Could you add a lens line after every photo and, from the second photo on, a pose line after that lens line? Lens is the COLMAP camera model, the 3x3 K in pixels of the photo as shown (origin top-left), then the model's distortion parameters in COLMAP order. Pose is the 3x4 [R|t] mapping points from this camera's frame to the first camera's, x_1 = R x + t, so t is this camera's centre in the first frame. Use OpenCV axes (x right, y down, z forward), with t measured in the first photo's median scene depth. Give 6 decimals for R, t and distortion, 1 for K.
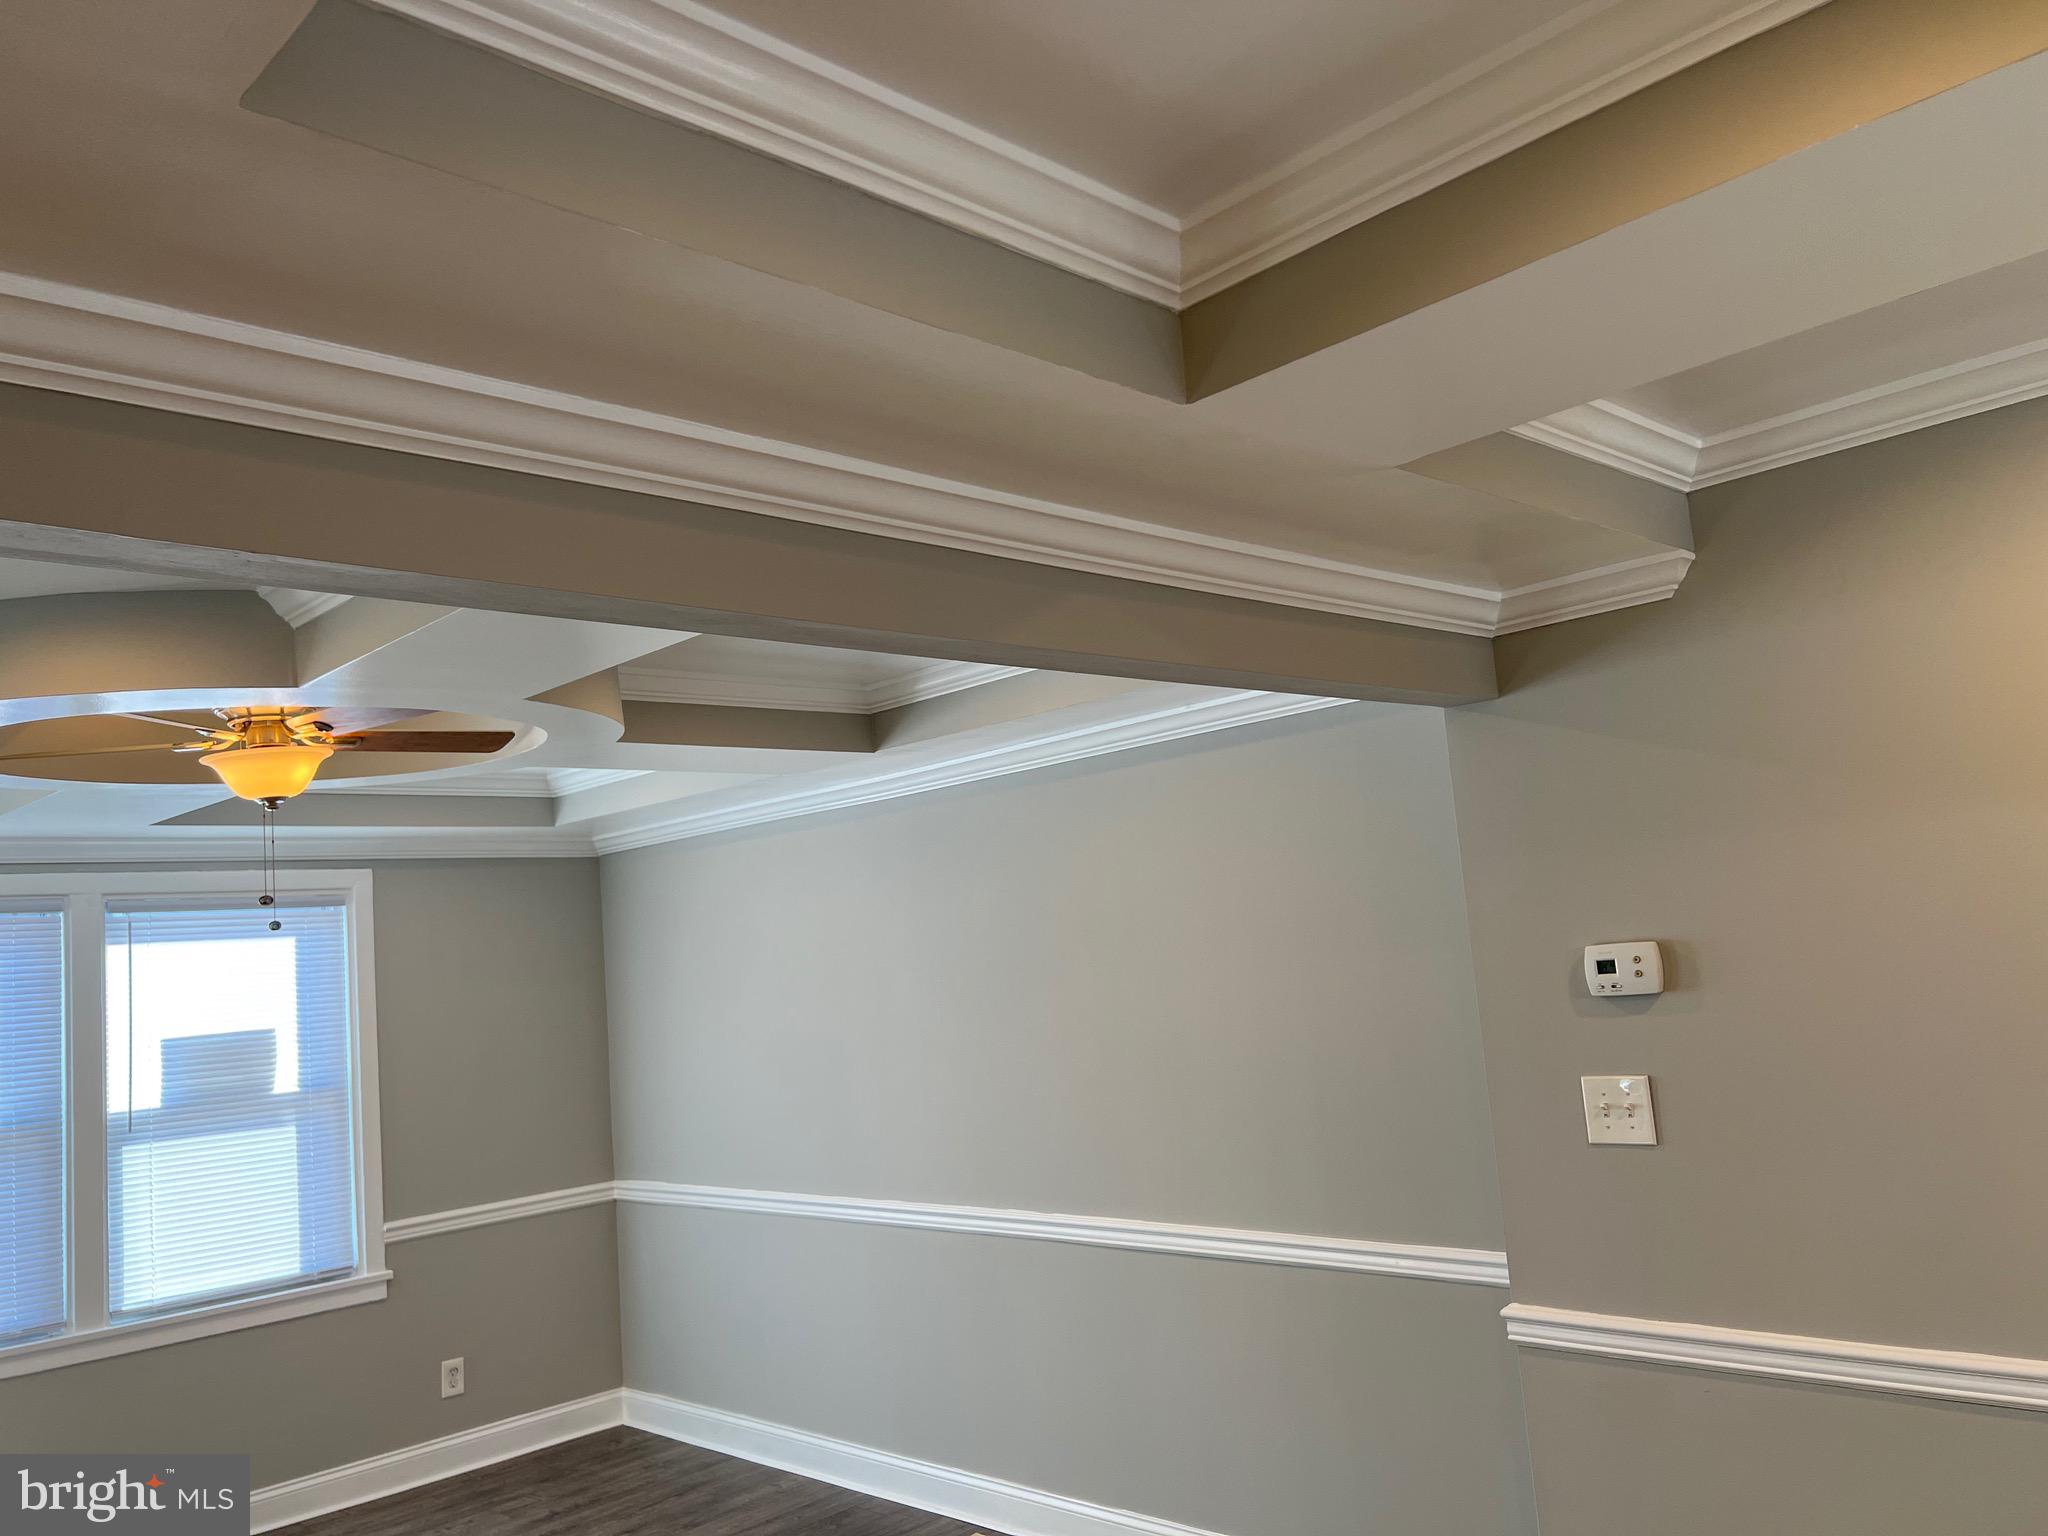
lens RADIAL K [[1535.8, 0, 1021.7], [0, 1535.8, 778.8], [0, 0, 1]] dist [0.055492, -0.059294]
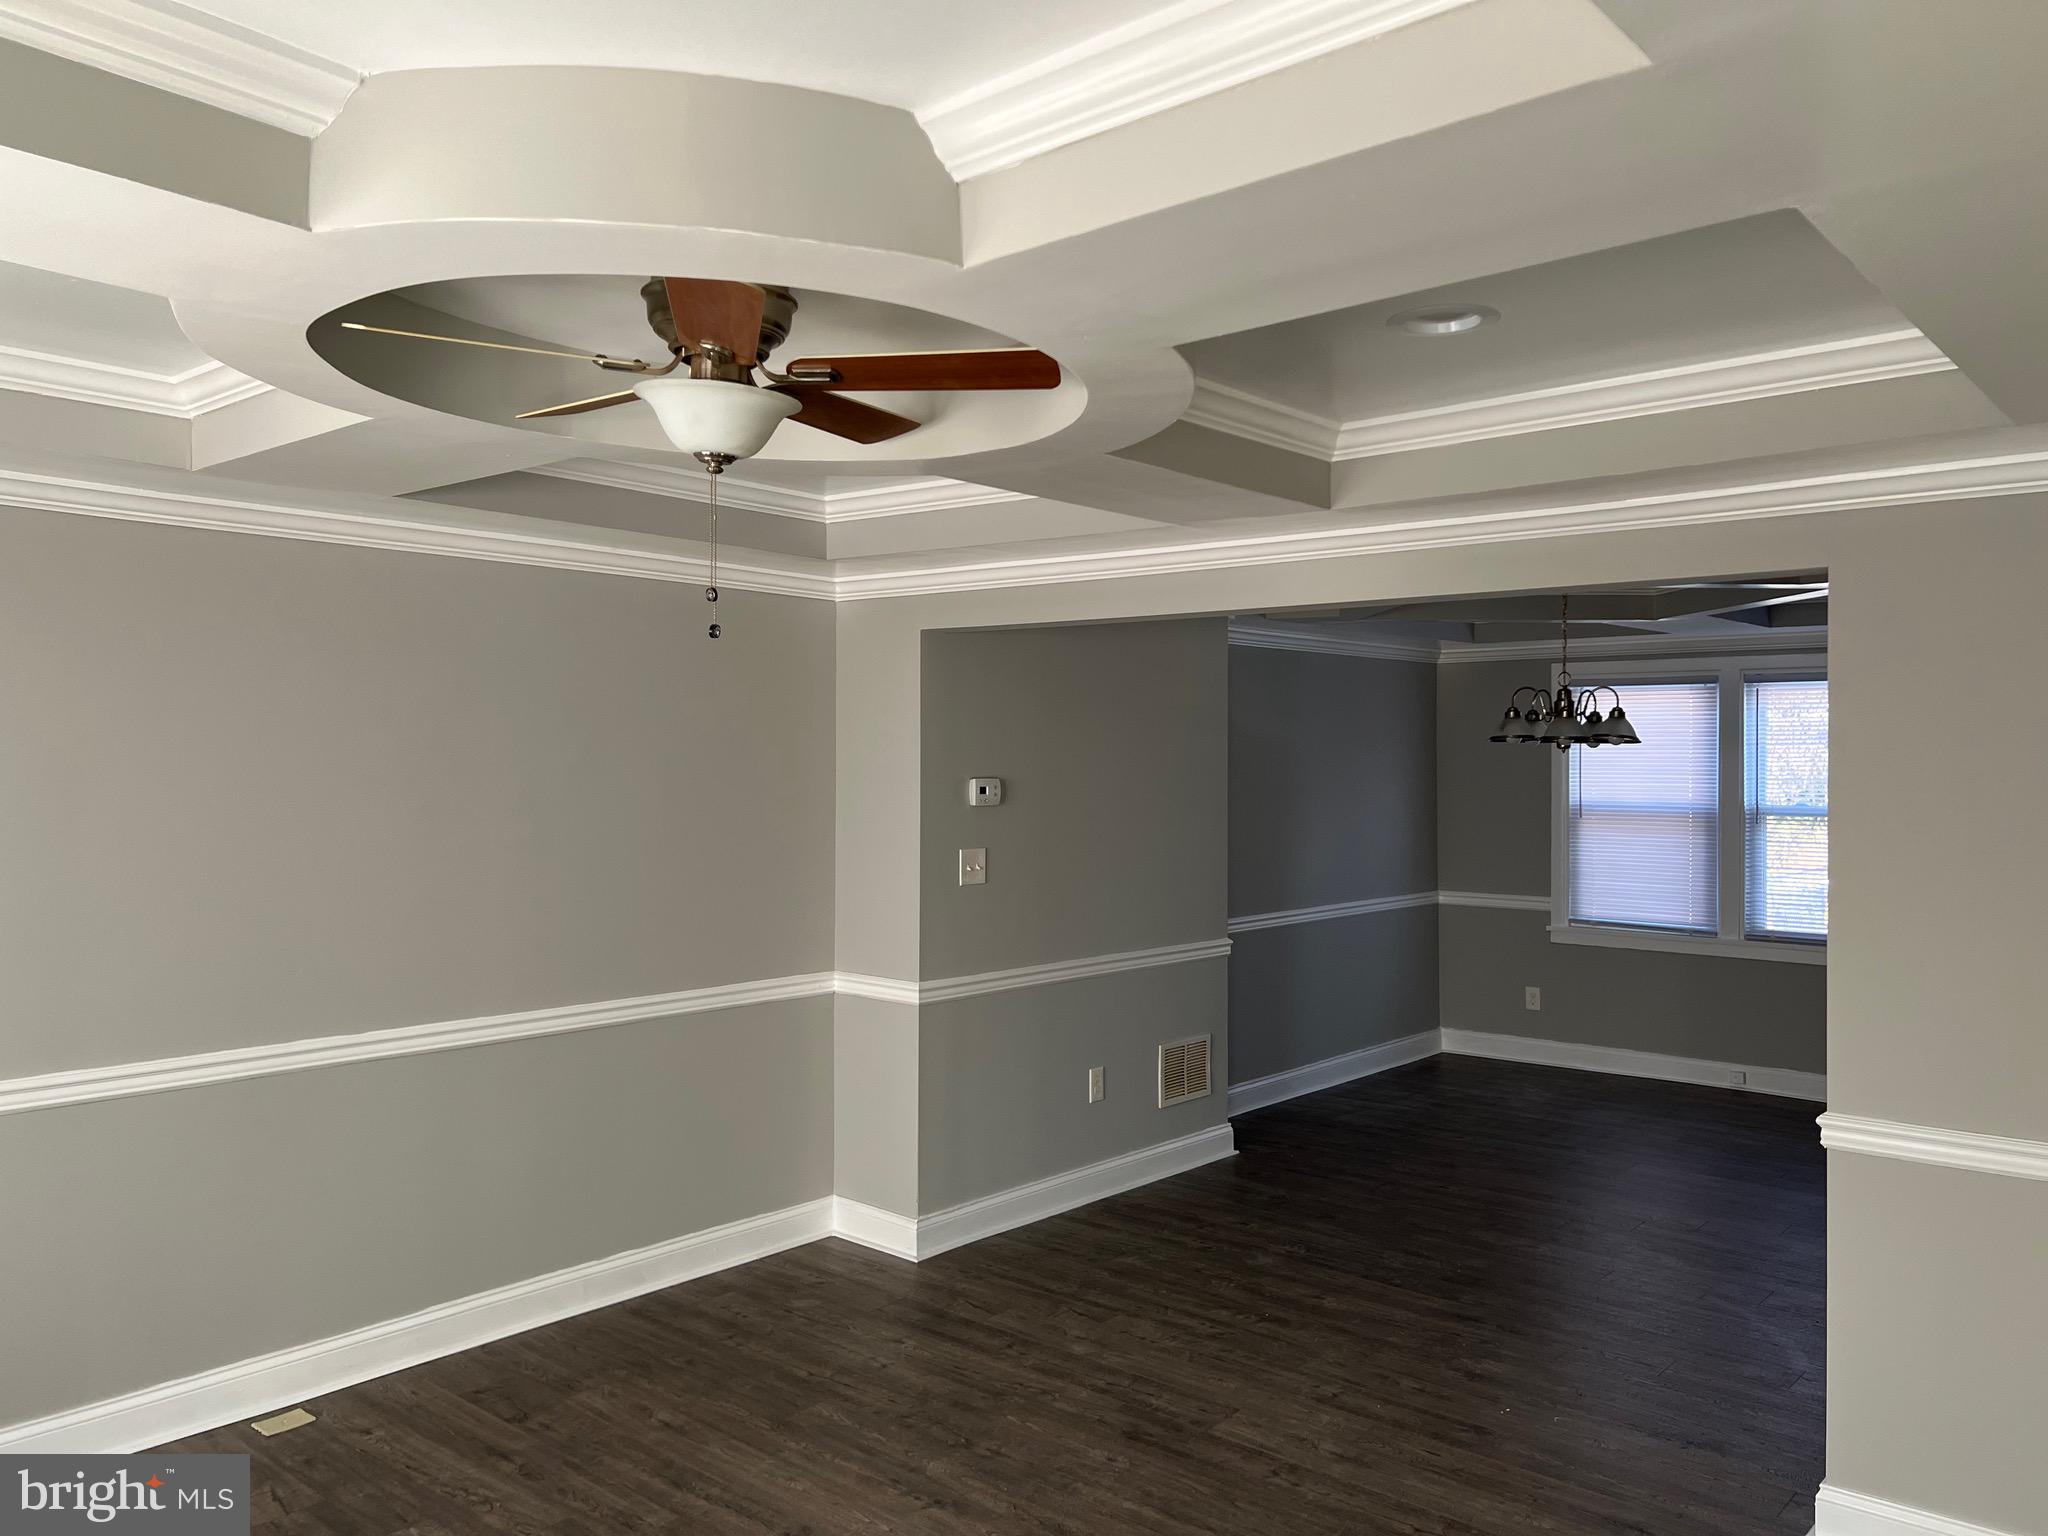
lens RADIAL K [[1535.8, 0, 1029.4], [0, 1535.8, 756.6], [0, 0, 1]] dist [0.055492, -0.059294]
pose [[-0.074829, 0.084033, 0.993649, -0.792320], [-0.117682, 0.988736, -0.092479, 0.132599], [-0.990228, -0.123855, -0.064097, 0.578837]]
